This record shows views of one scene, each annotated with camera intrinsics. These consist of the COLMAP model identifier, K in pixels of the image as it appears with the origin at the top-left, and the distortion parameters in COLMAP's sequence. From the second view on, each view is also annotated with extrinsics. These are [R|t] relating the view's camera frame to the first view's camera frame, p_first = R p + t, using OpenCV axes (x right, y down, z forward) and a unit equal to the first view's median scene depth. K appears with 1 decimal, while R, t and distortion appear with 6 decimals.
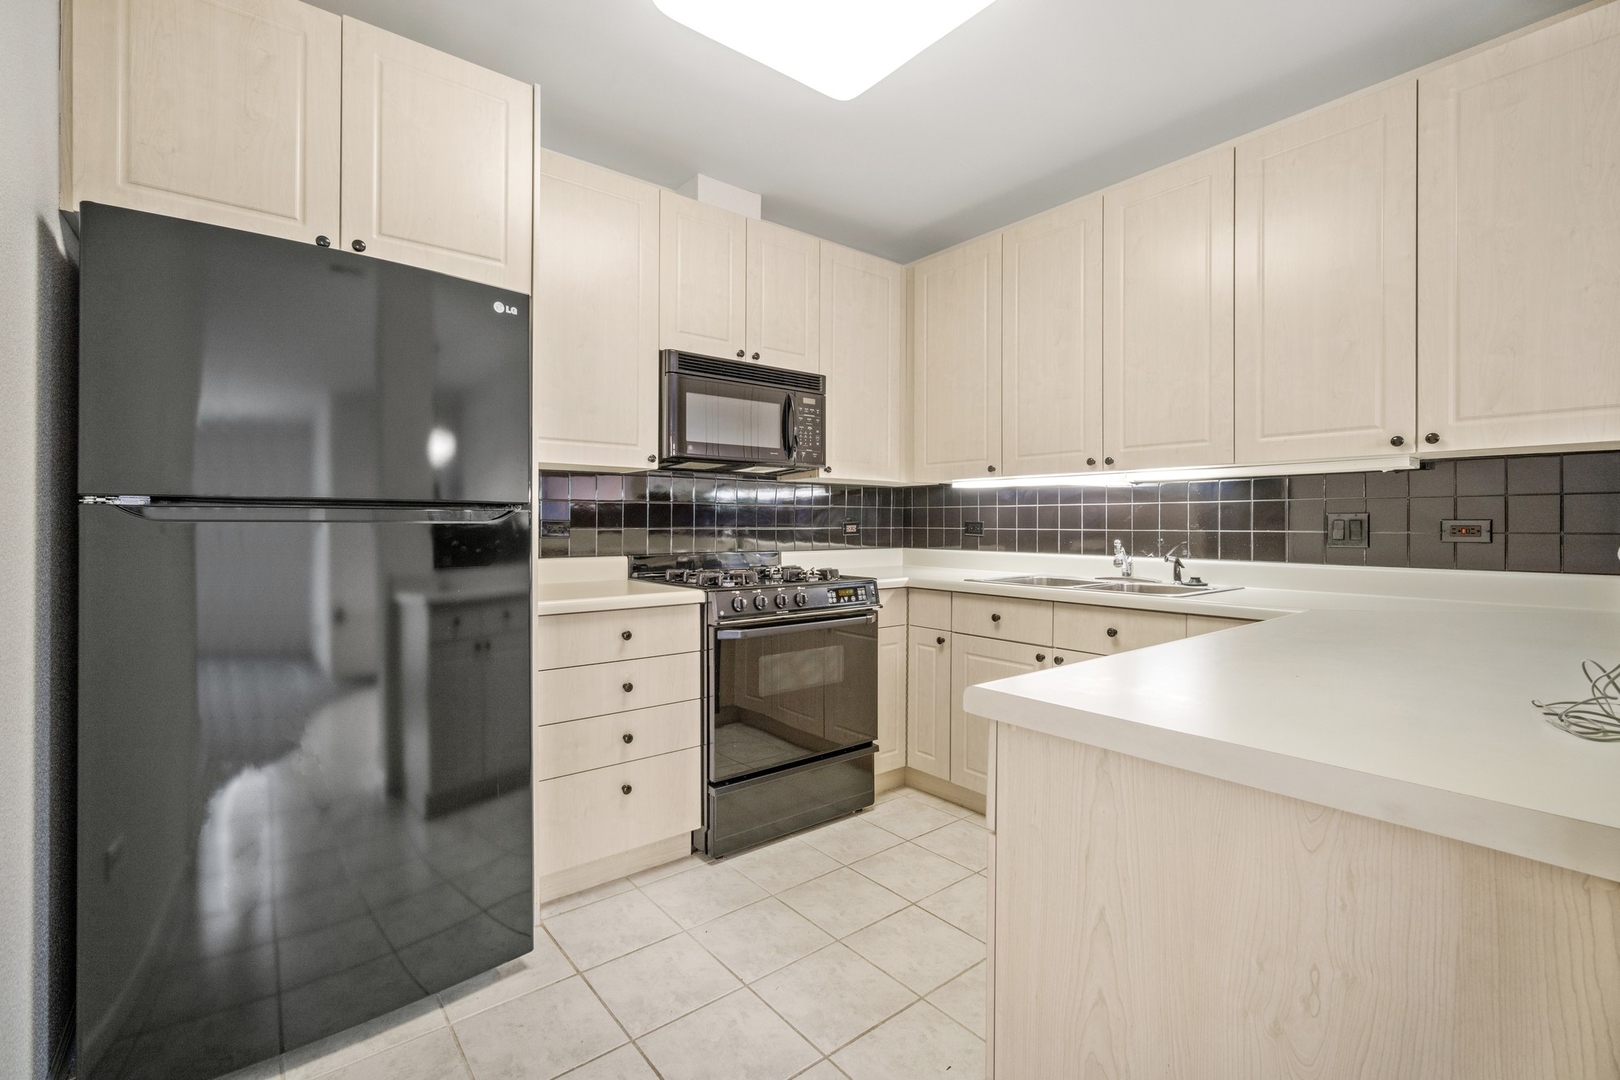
lens RADIAL K [[710.9, 0, 807.6], [0, 710.9, 521.7], [0, 0, 1]] dist [-0.002951, -0.000274]
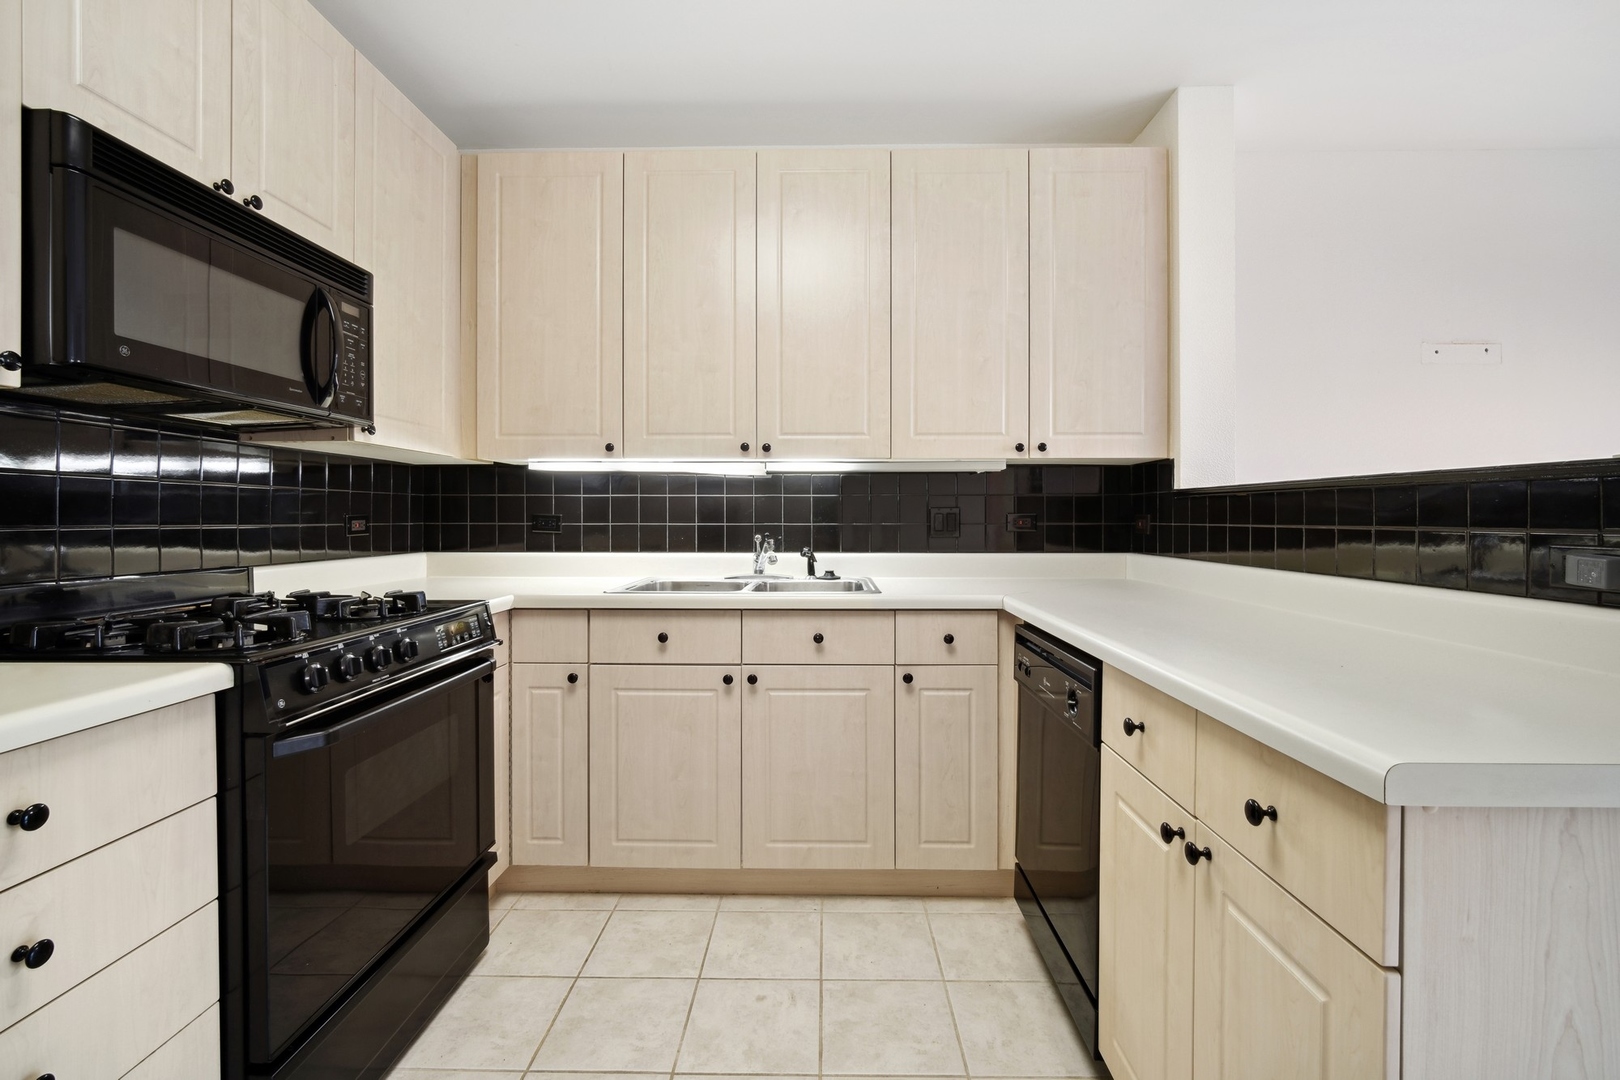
lens RADIAL K [[710.9, 0, 807.6], [0, 710.9, 521.7], [0, 0, 1]] dist [-0.002951, -0.000274]
pose [[0.643796, -0.006018, 0.765174, -0.221695], [-0.000578, 0.999965, 0.008351, 0.000730], [-0.765197, -0.005818, 0.643770, 0.359983]]
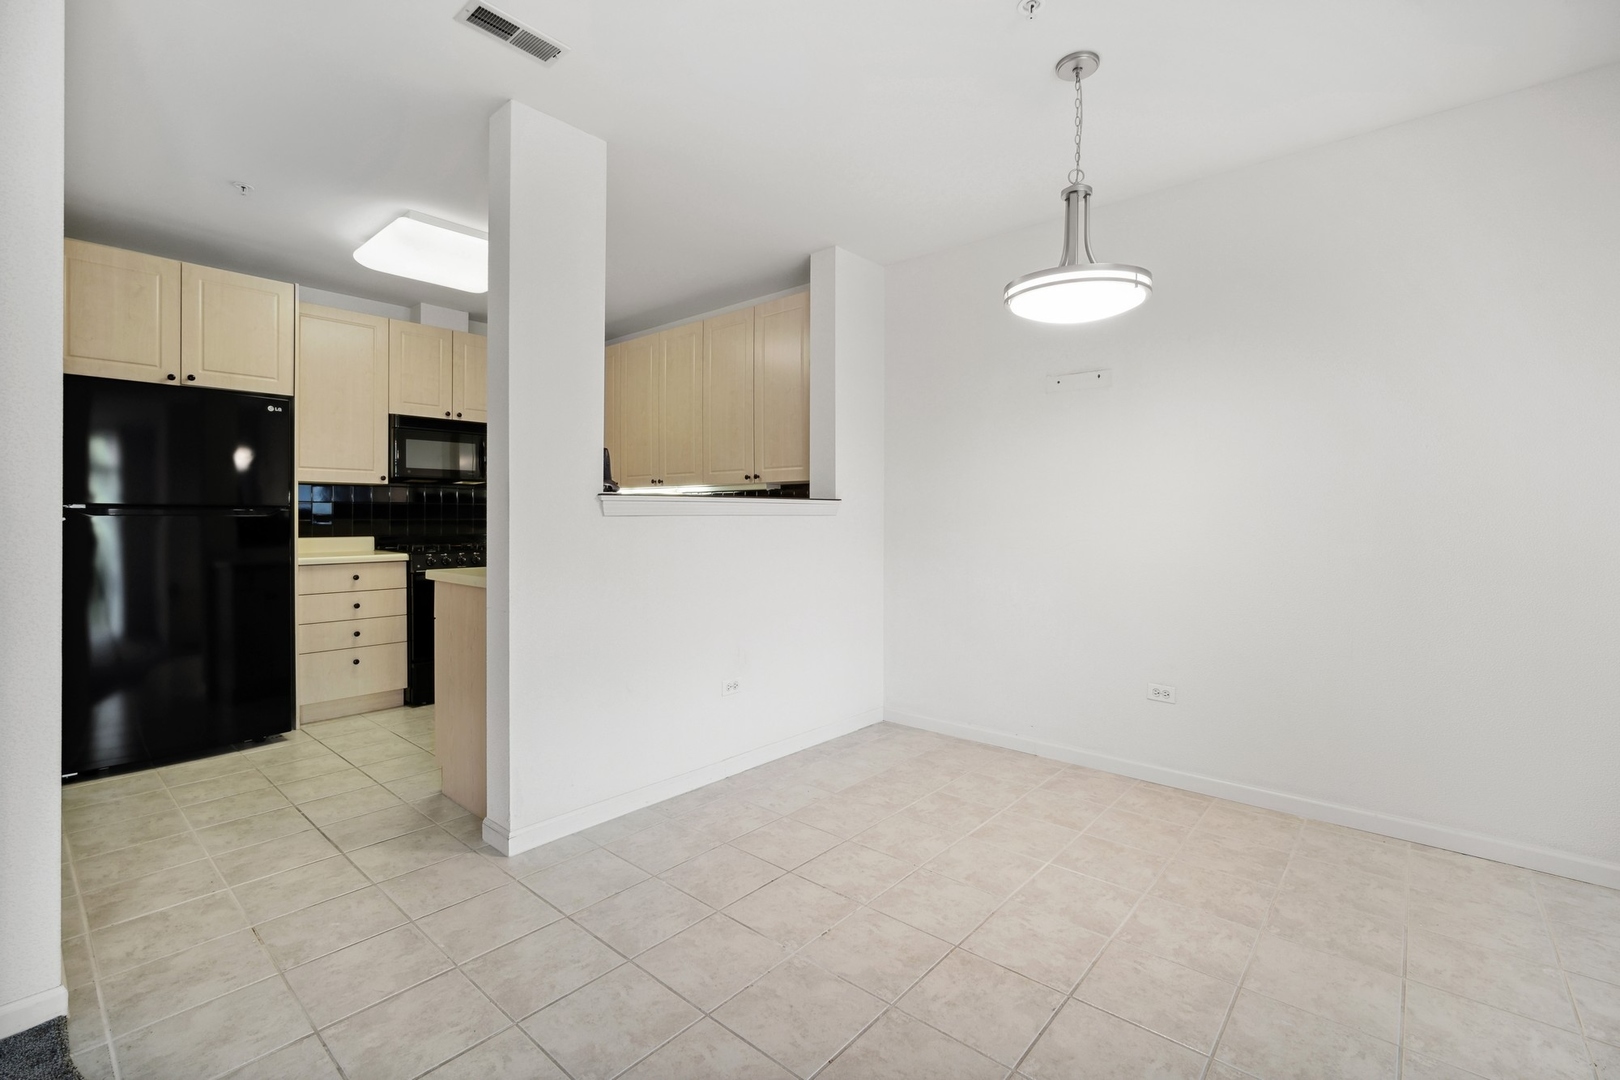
lens RADIAL K [[715.6, 0, 820.7], [0, 715.6, 515.4], [0, 0, 1]] dist [-0.003301, -0.000247]
pose [[0.984027, -0.001512, 0.178014, 0.477411], [0.001156, 0.999997, 0.002100, -0.001704], [-0.178017, -0.001860, 0.984026, -0.819558]]
